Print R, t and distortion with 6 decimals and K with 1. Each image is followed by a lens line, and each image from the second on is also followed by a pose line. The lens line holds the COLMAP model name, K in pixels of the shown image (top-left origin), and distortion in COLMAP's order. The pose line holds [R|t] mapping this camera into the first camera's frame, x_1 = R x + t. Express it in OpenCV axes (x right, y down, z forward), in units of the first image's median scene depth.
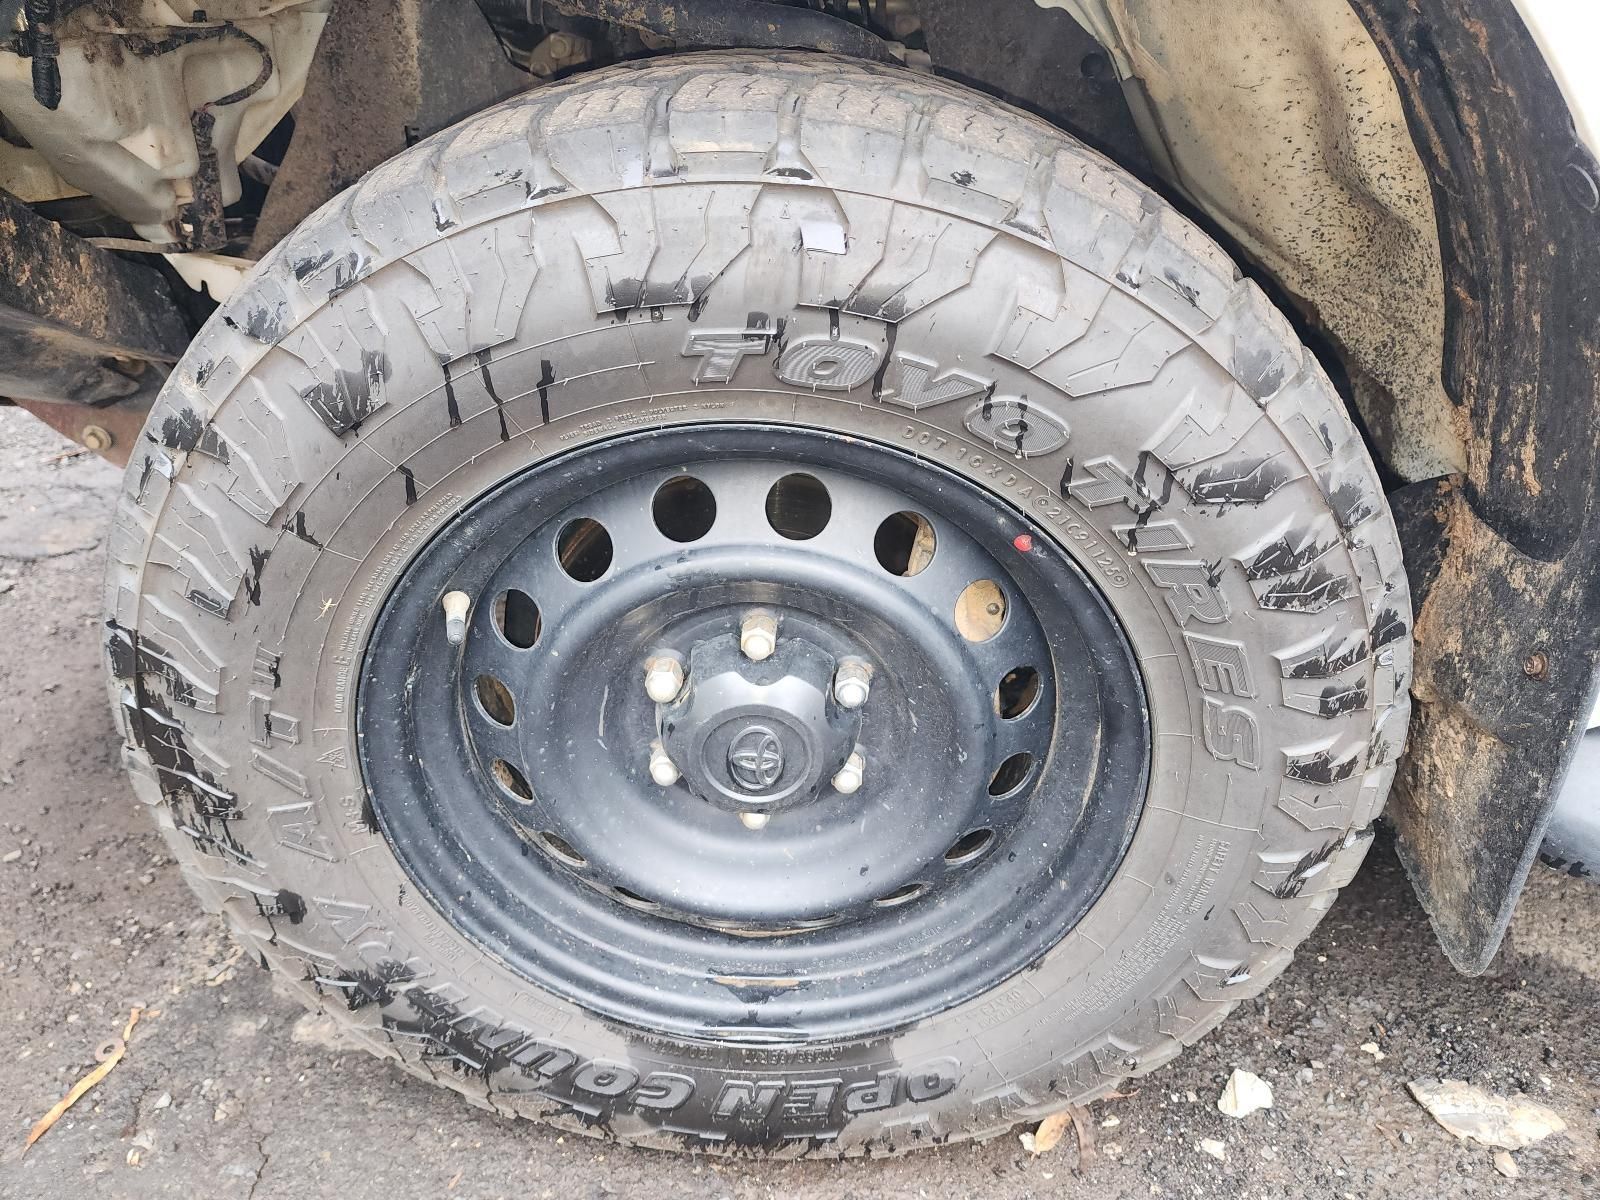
lens RADIAL K [[1045.4, 0, 801.0], [0, 1045.4, 605.0], [0, 0, 1]] dist [0.009877, -0.023743]
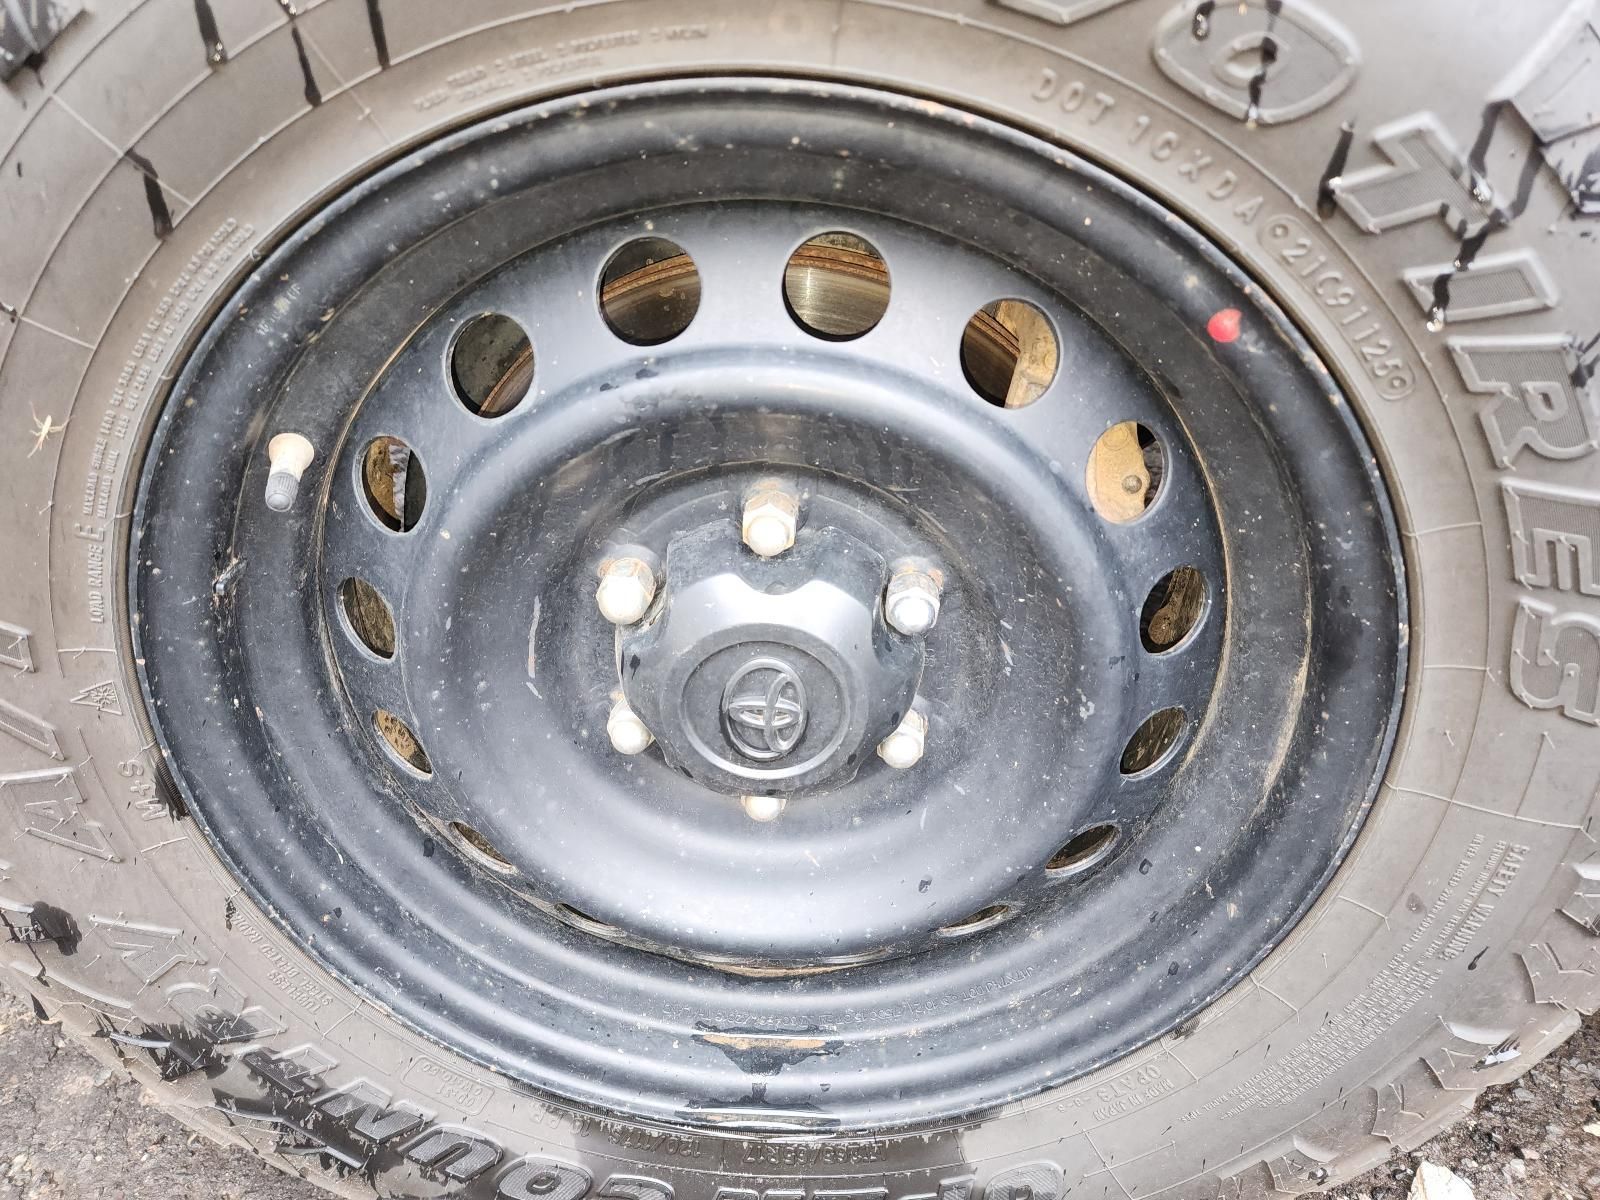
lens RADIAL K [[1045.4, 0, 800.0], [0, 1045.4, 606.6], [0, 0, 1]] dist [0.009877, -0.023743]
pose [[0.999811, 0.007178, -0.018053, -0.009980], [-0.007283, 0.999957, -0.005740, 0.085902], [0.018011, 0.005870, 0.999821, 0.350477]]
